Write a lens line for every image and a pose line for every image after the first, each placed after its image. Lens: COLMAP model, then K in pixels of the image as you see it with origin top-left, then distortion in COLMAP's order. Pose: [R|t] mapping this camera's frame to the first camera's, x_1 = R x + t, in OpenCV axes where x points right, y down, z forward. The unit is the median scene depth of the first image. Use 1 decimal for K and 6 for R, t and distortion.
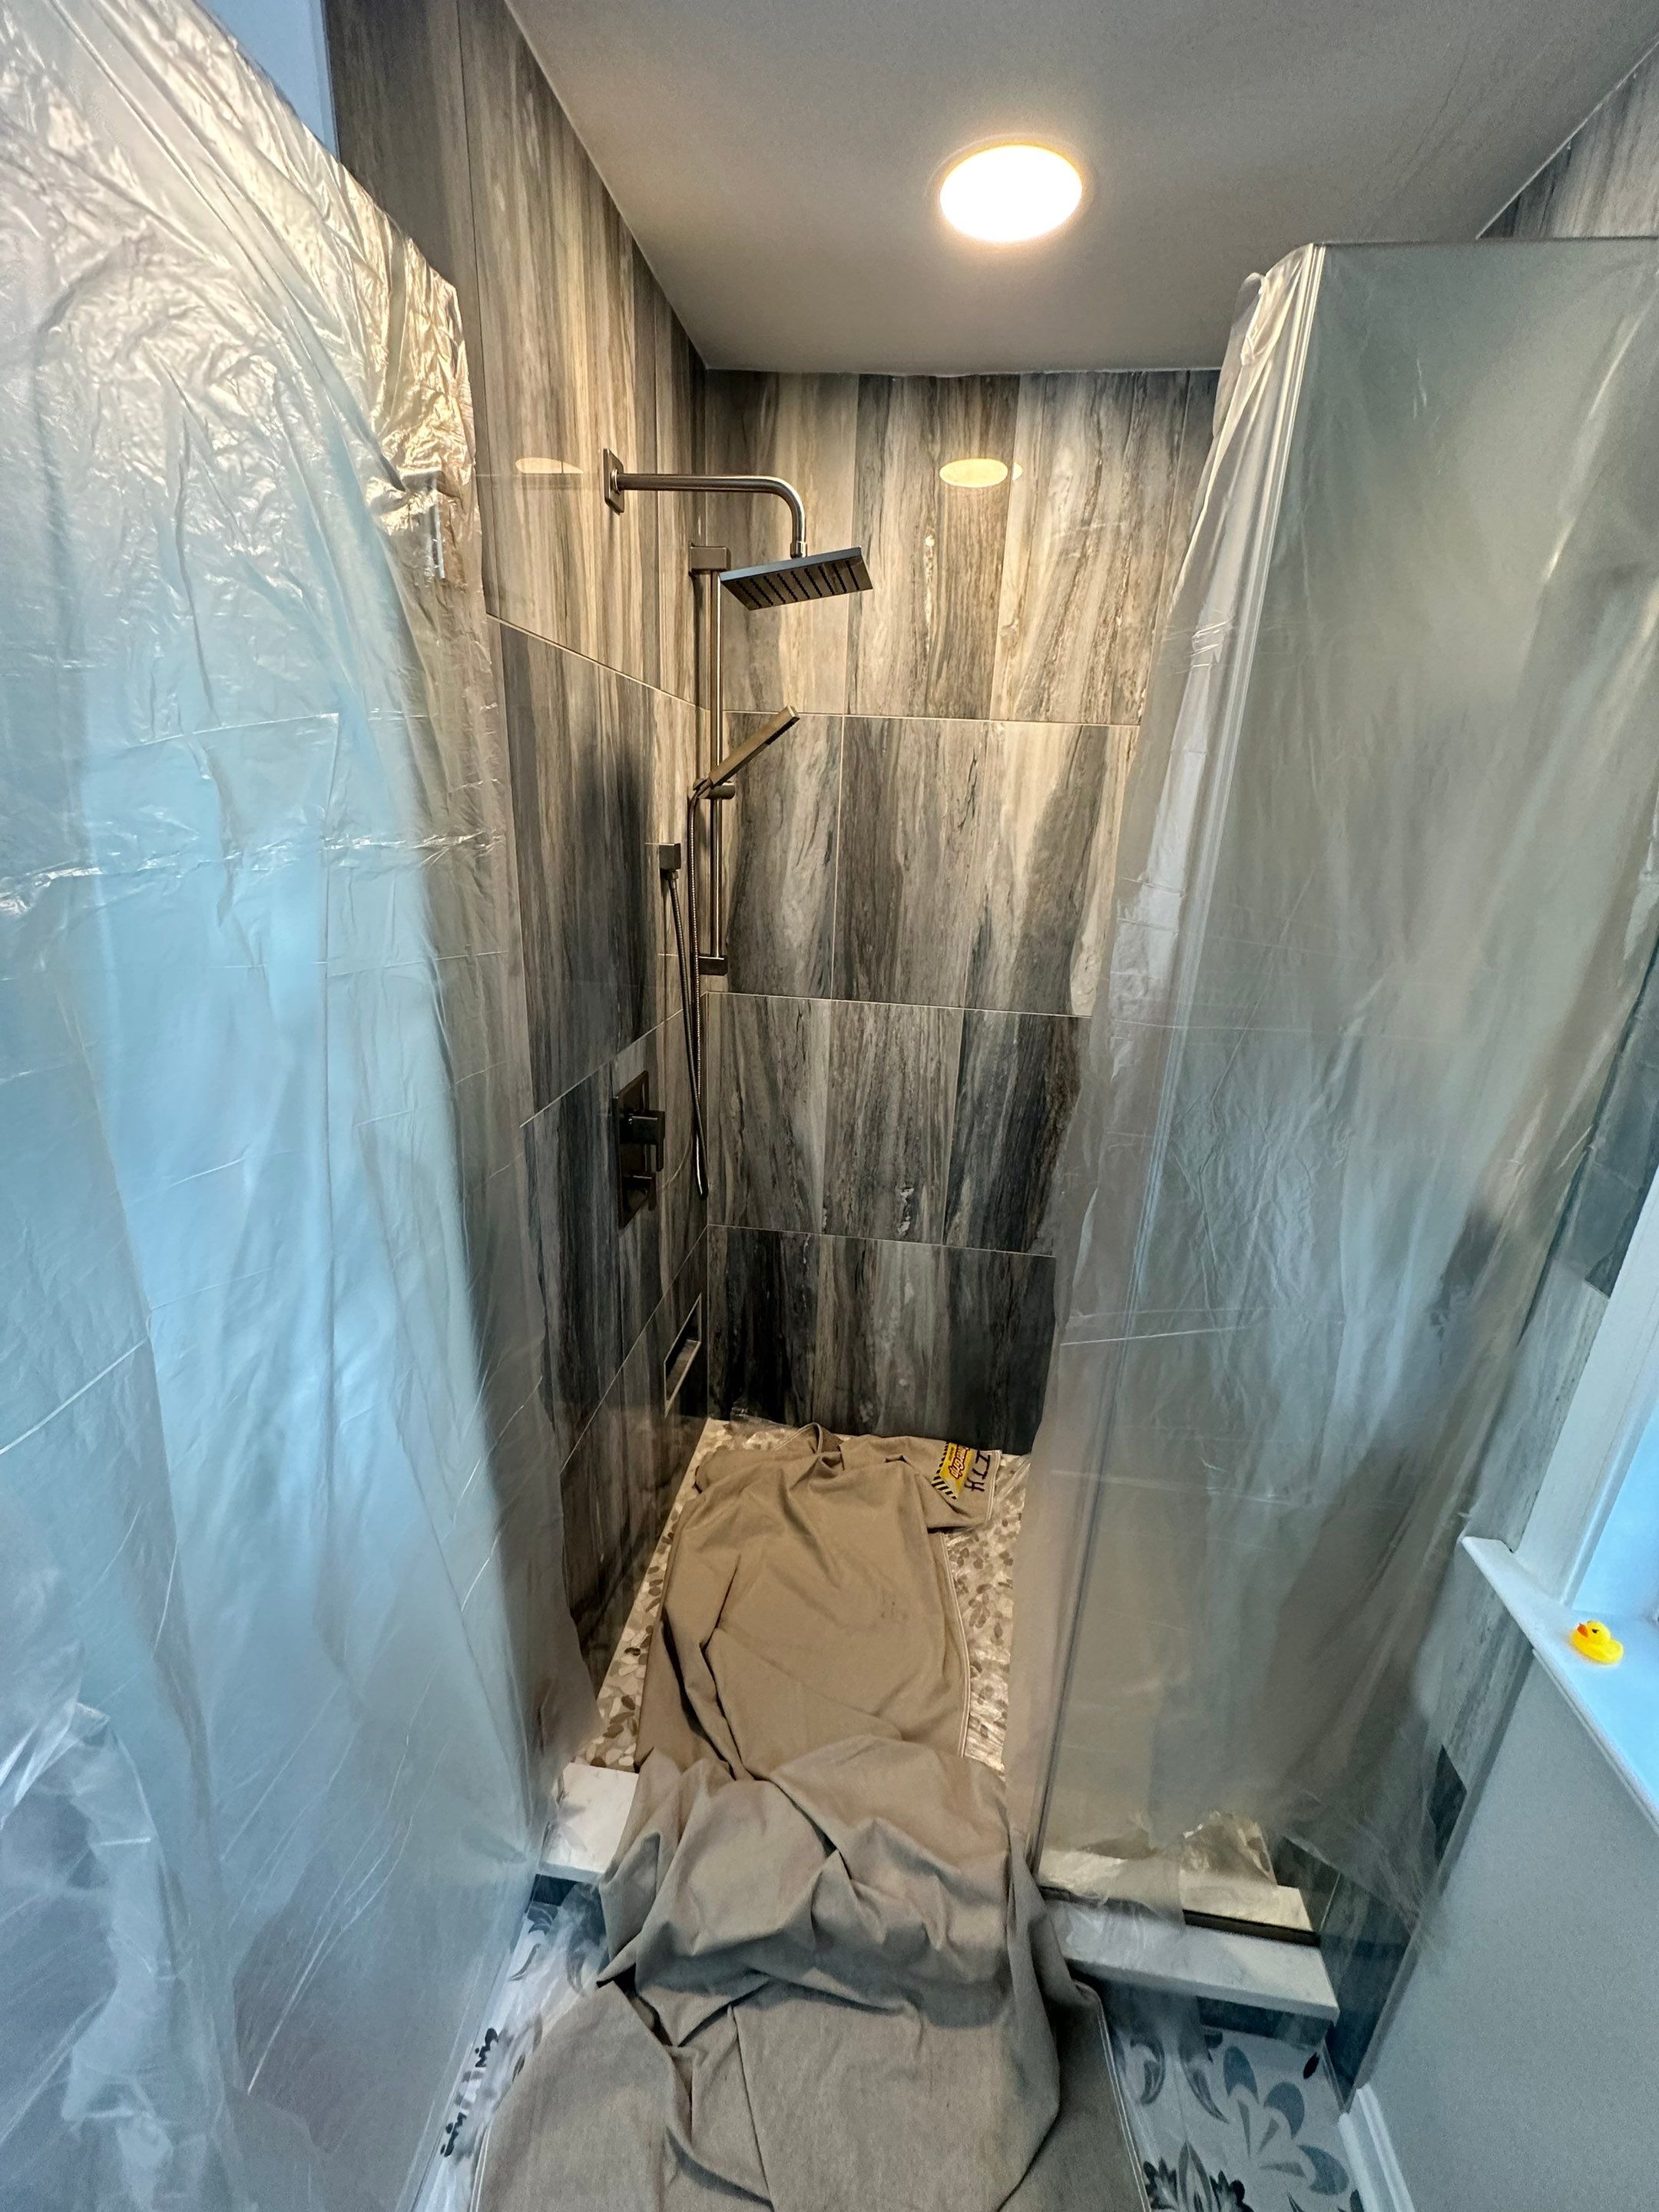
lens RADIAL K [[873.8, 0, 827.9], [0, 873.8, 1102.4], [0, 0, 1]] dist [-0.007896, 0.000670]
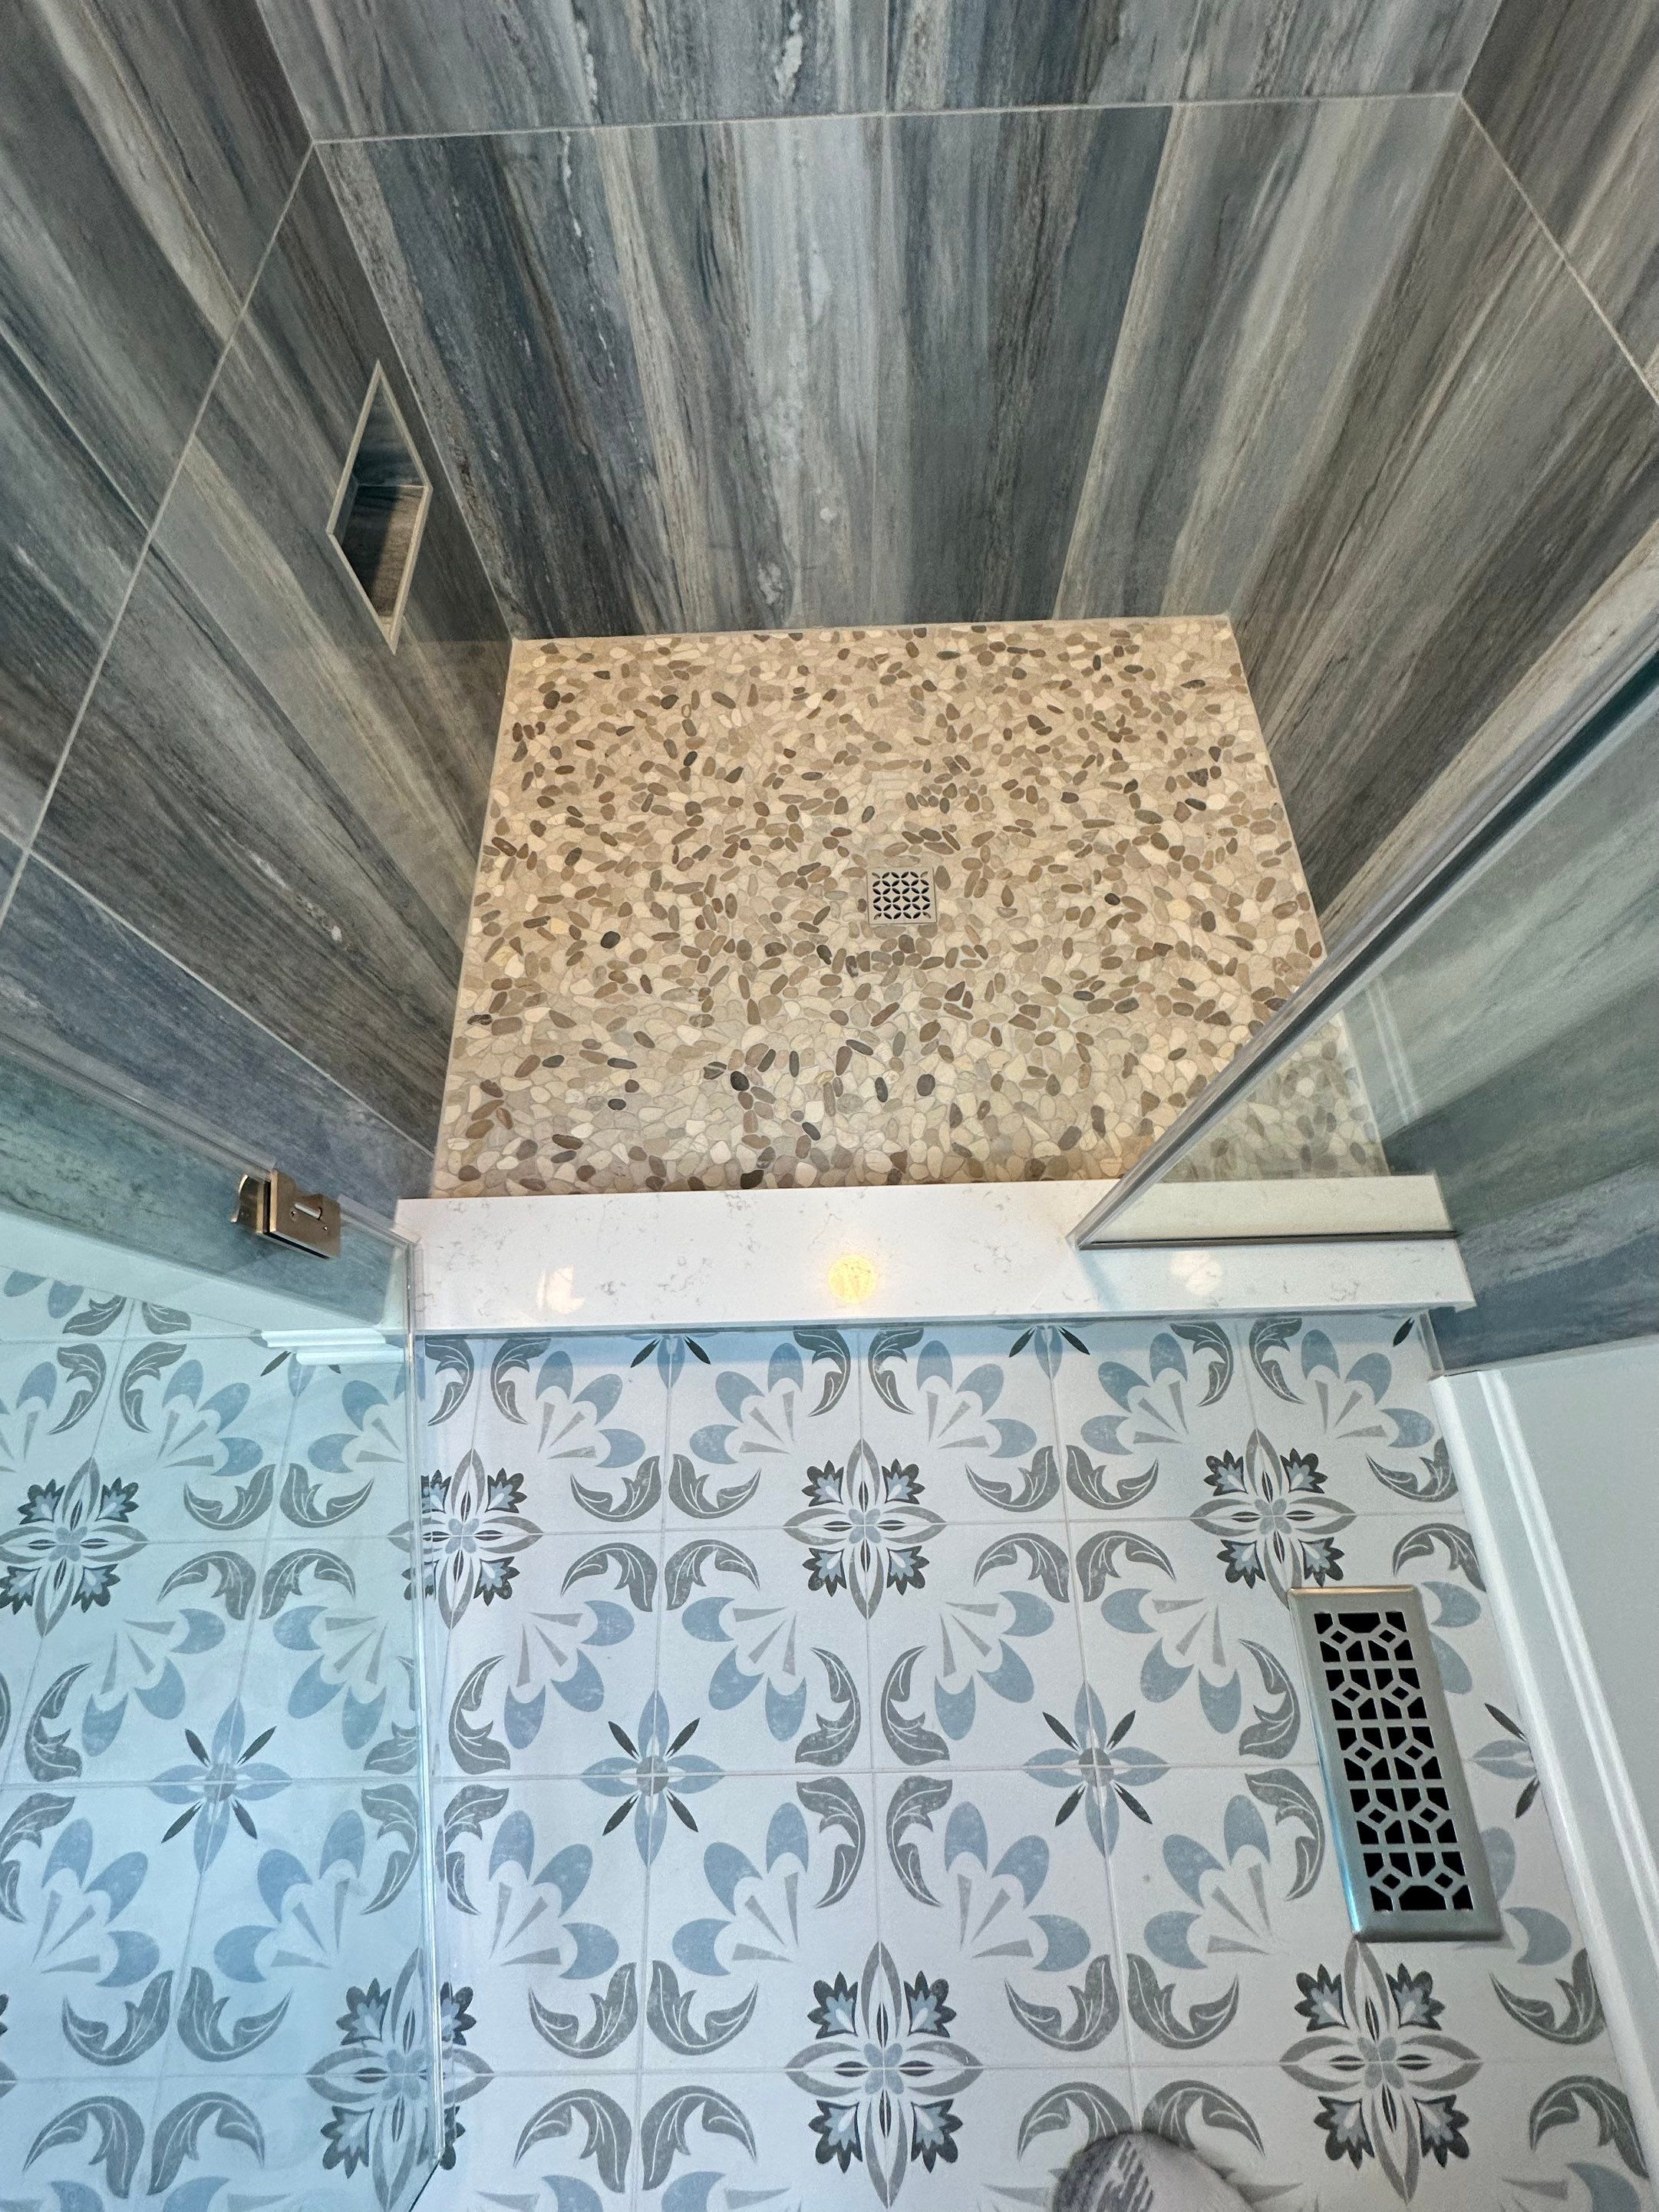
lens RADIAL K [[873.7, 0, 828.7], [0, 873.7, 1106.9], [0, 0, 1]] dist [-0.007896, 0.000670]
pose [[0.986017, -0.166632, 0.001940, 0.027996], [0.106869, 0.641228, 0.759872, 0.173207], [-0.127863, -0.749040, 0.650070, 0.436138]]
